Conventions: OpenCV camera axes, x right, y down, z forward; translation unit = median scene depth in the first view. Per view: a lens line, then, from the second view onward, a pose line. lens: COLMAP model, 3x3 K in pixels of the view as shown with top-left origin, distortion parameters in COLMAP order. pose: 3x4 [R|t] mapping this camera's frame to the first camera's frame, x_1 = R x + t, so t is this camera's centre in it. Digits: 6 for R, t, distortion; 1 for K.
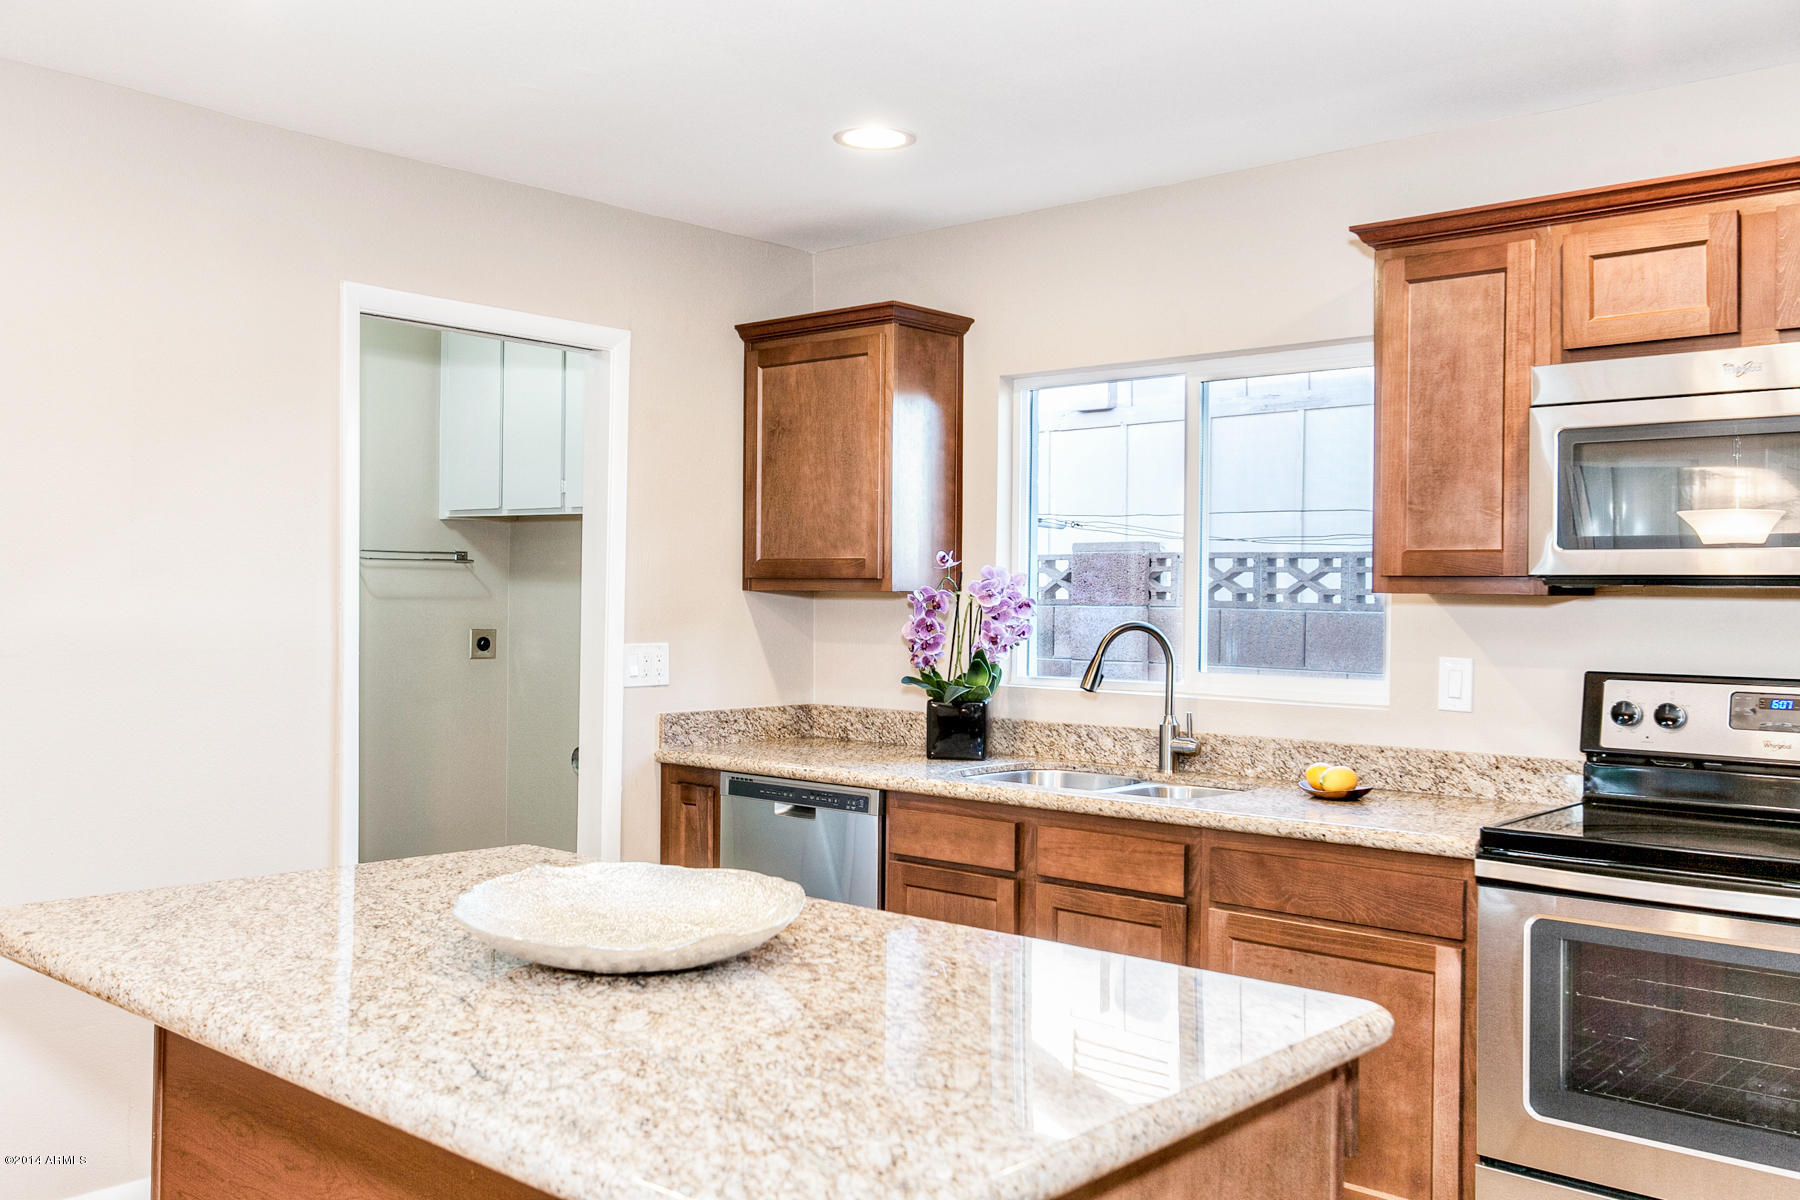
lens RADIAL K [[1548.0, 0, 946.6], [0, 1548.0, 610.7], [0, 0, 1]] dist [0.008614, 0.006741]
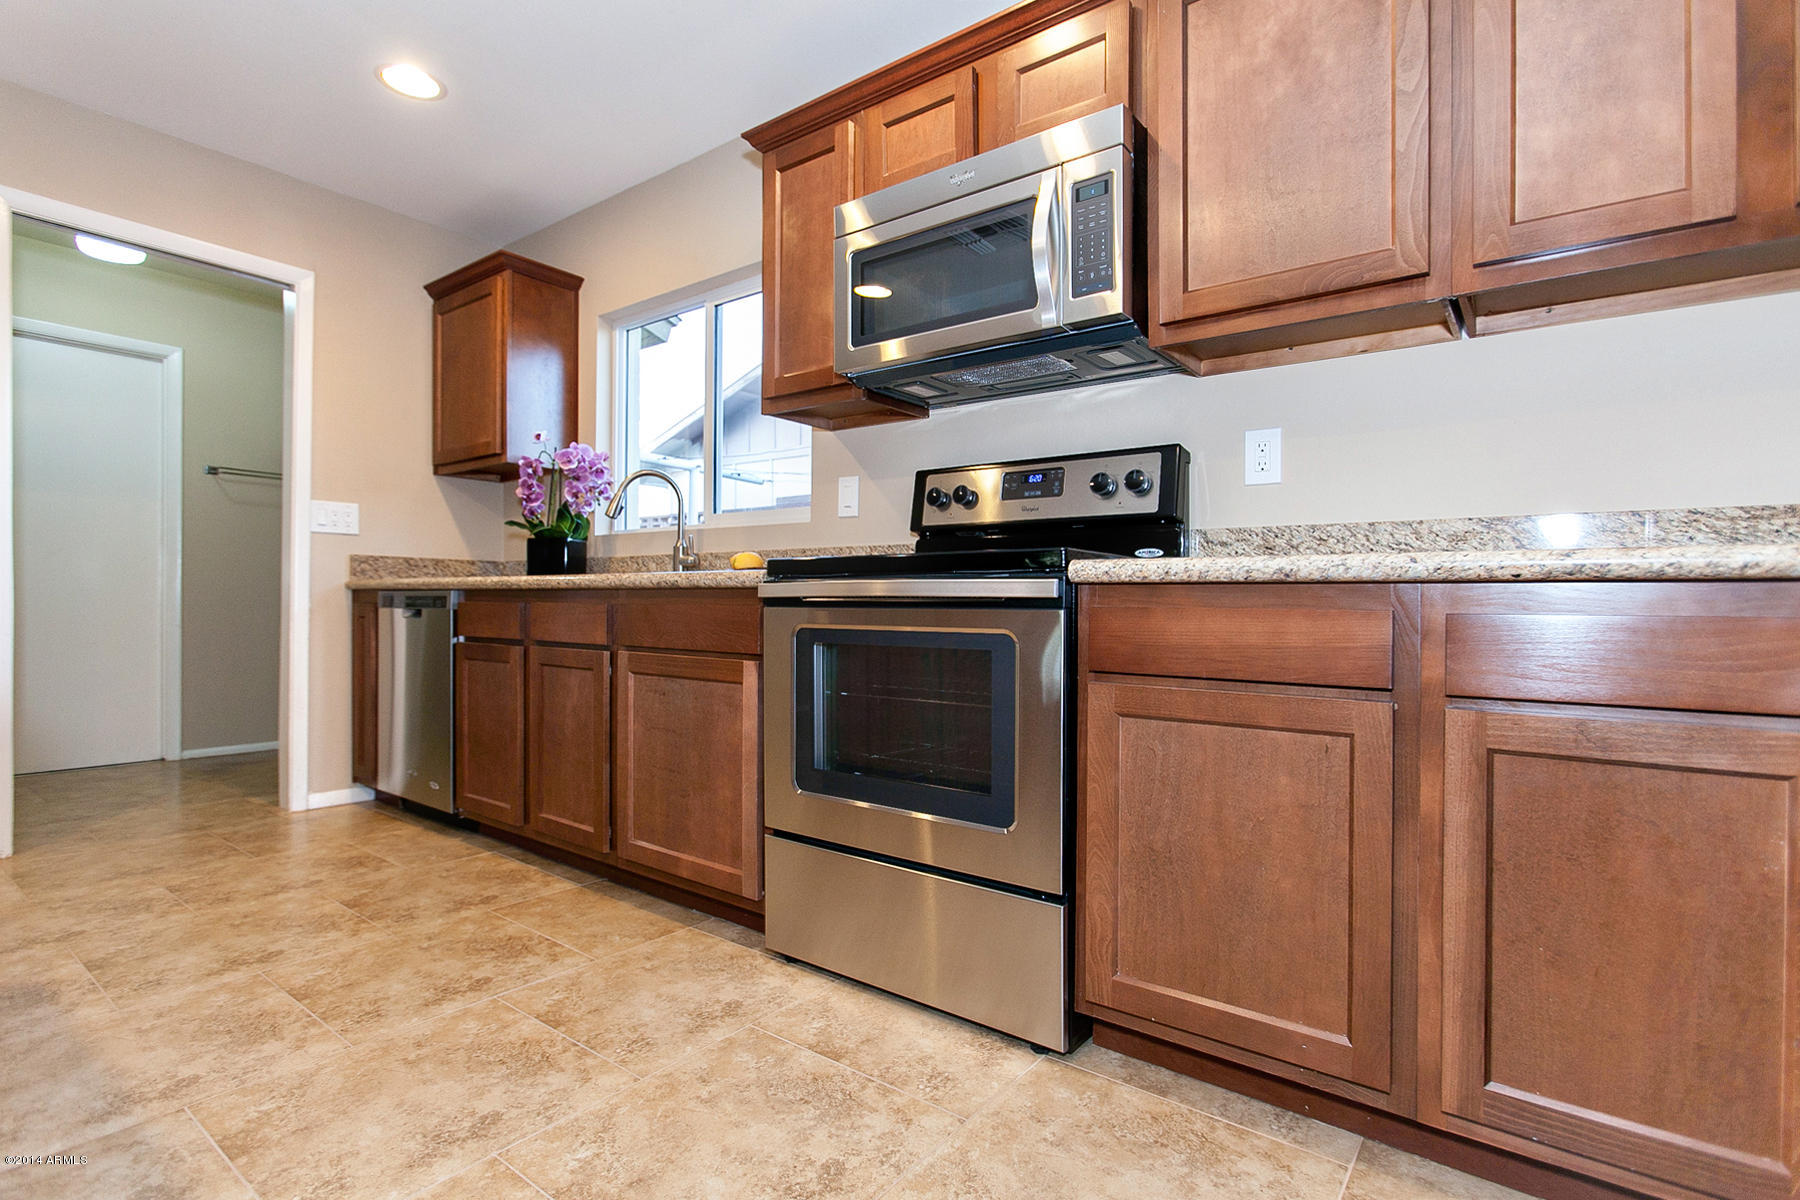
lens RADIAL K [[860.5, 0, 900.0], [0, 860.5, 600.0], [0, 0, 1]] dist [-0.034266, 0.020988]
pose [[0.997731, 0.000860, 0.067316, 0.290410], [-0.000412, 0.999978, -0.006671, 0.127308], [-0.067320, 0.006628, 0.997709, 0.229545]]
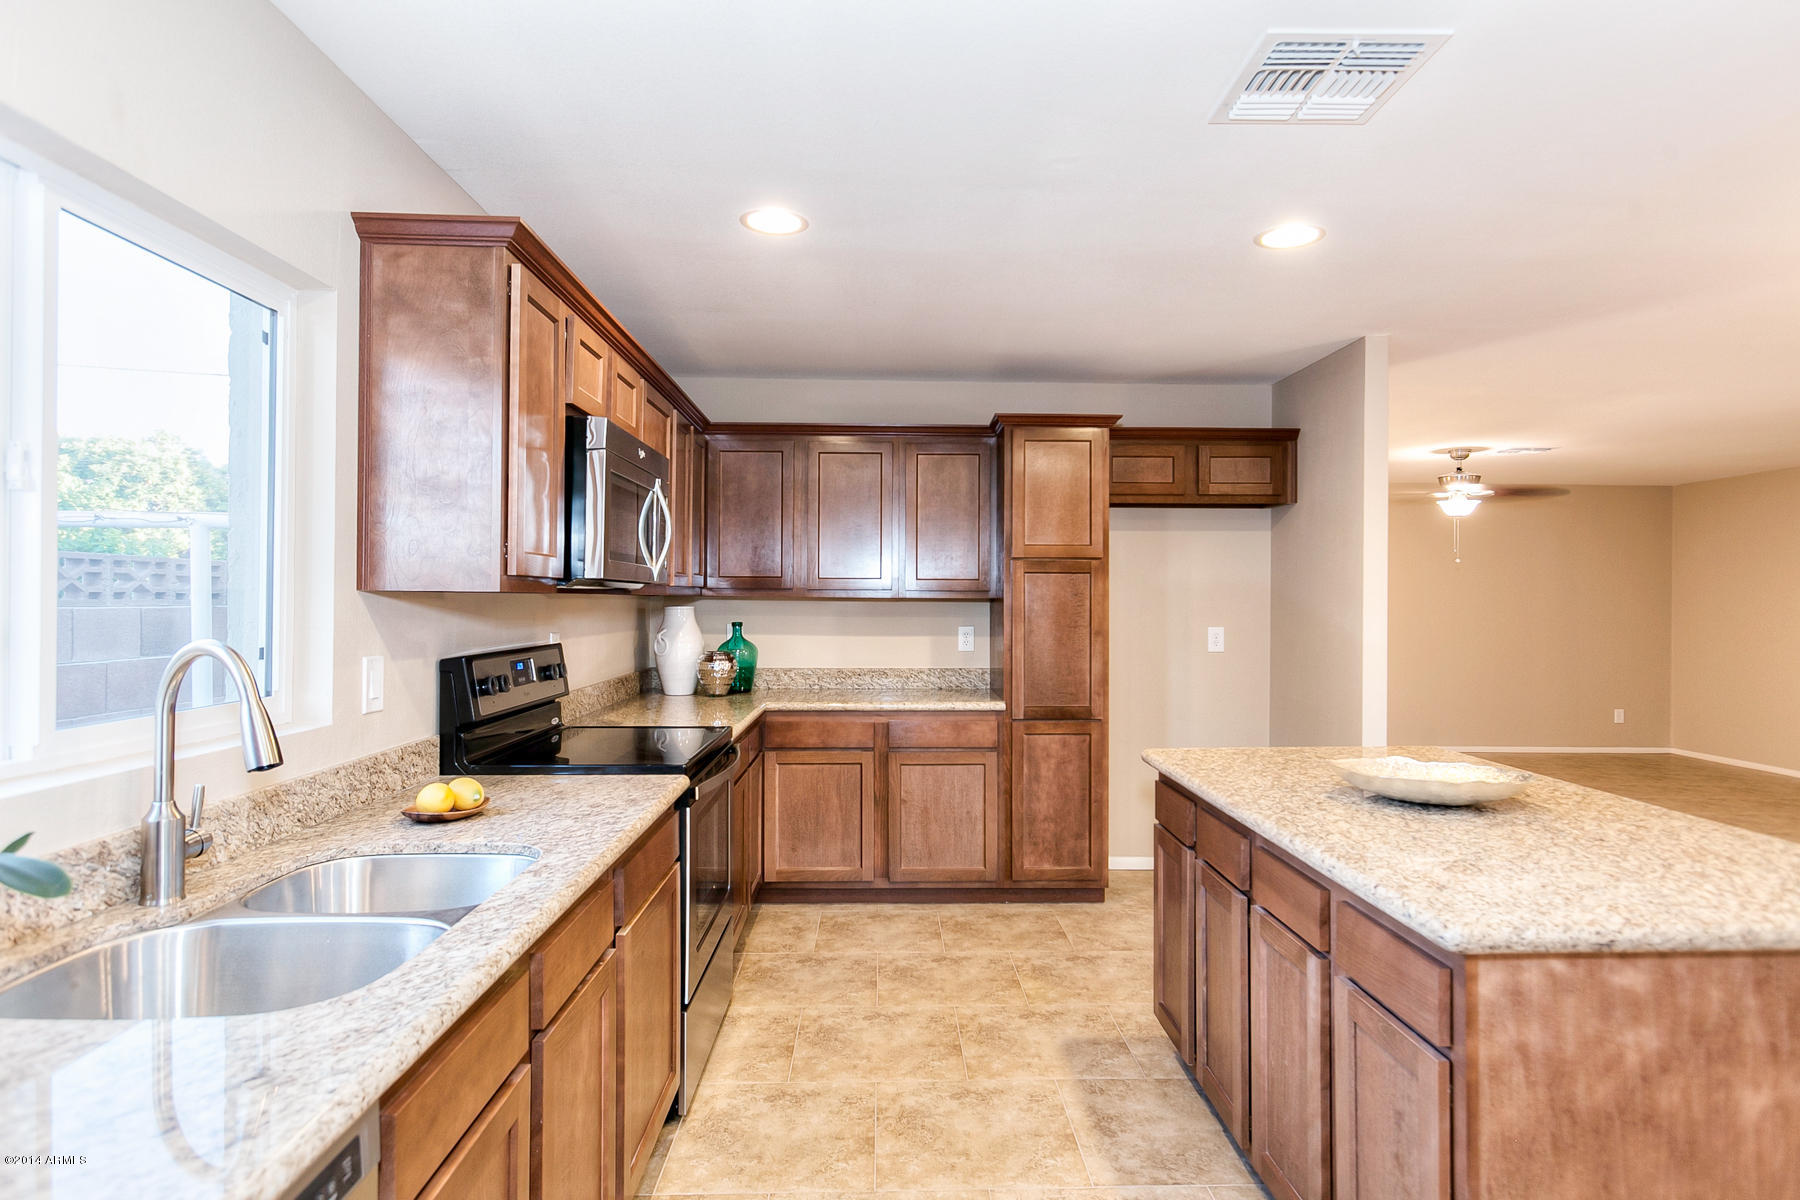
lens RADIAL K [[970.8, 0, 900.0], [0, 970.8, 600.0], [0, 0, 1]] dist [-0.040927, -0.000002]
pose [[-0.672513, -0.012499, 0.739979, -0.292381], [-0.005545, 0.999914, 0.011850, -0.011565], [-0.740064, 0.003866, -0.672525, 1.033094]]
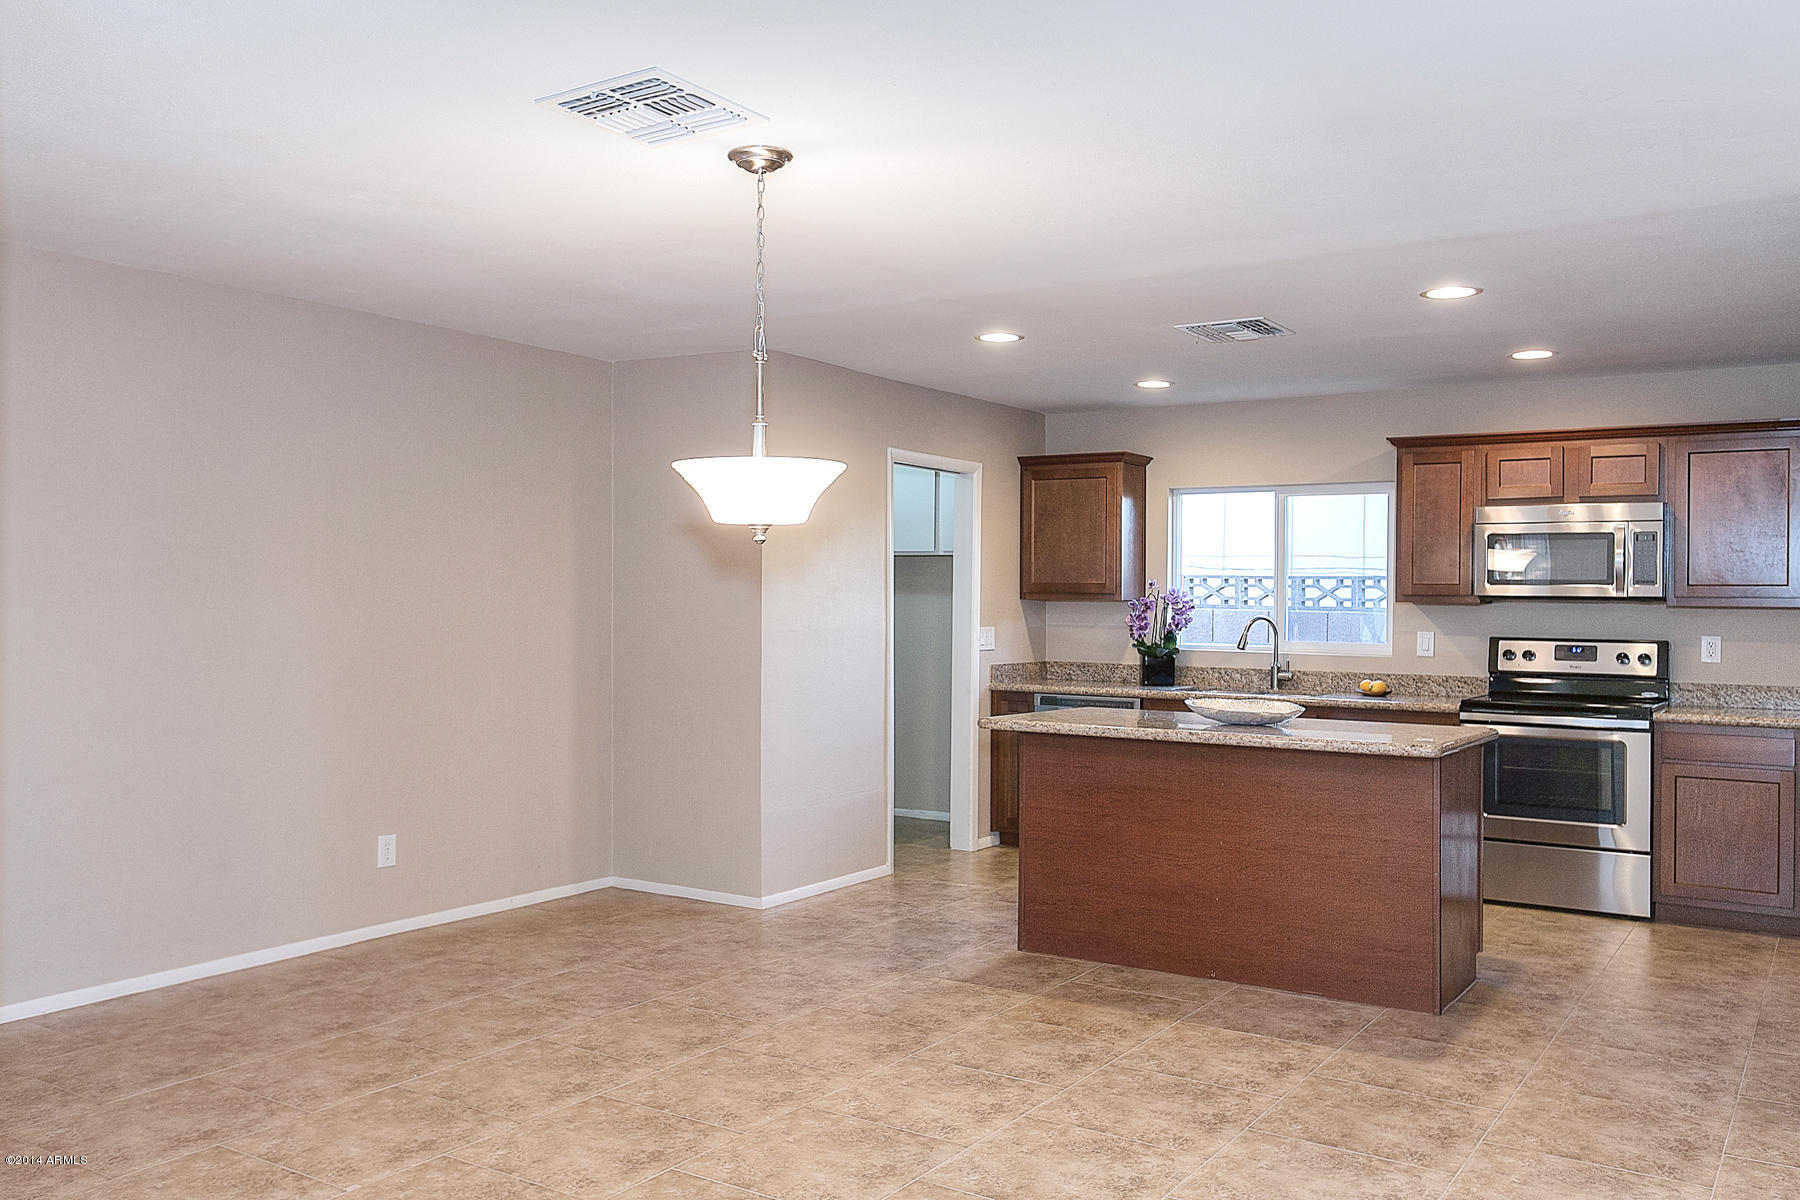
lens RADIAL K [[1428.4, 0, 853.9], [0, 1428.4, 598.6], [0, 0, 1]] dist [0.005328, 0.003699]
pose [[0.994906, 0.000383, 0.100809, -0.598129], [0.000413, 0.999969, -0.007872, -0.000402], [-0.100809, 0.007873, 0.994875, -0.814770]]
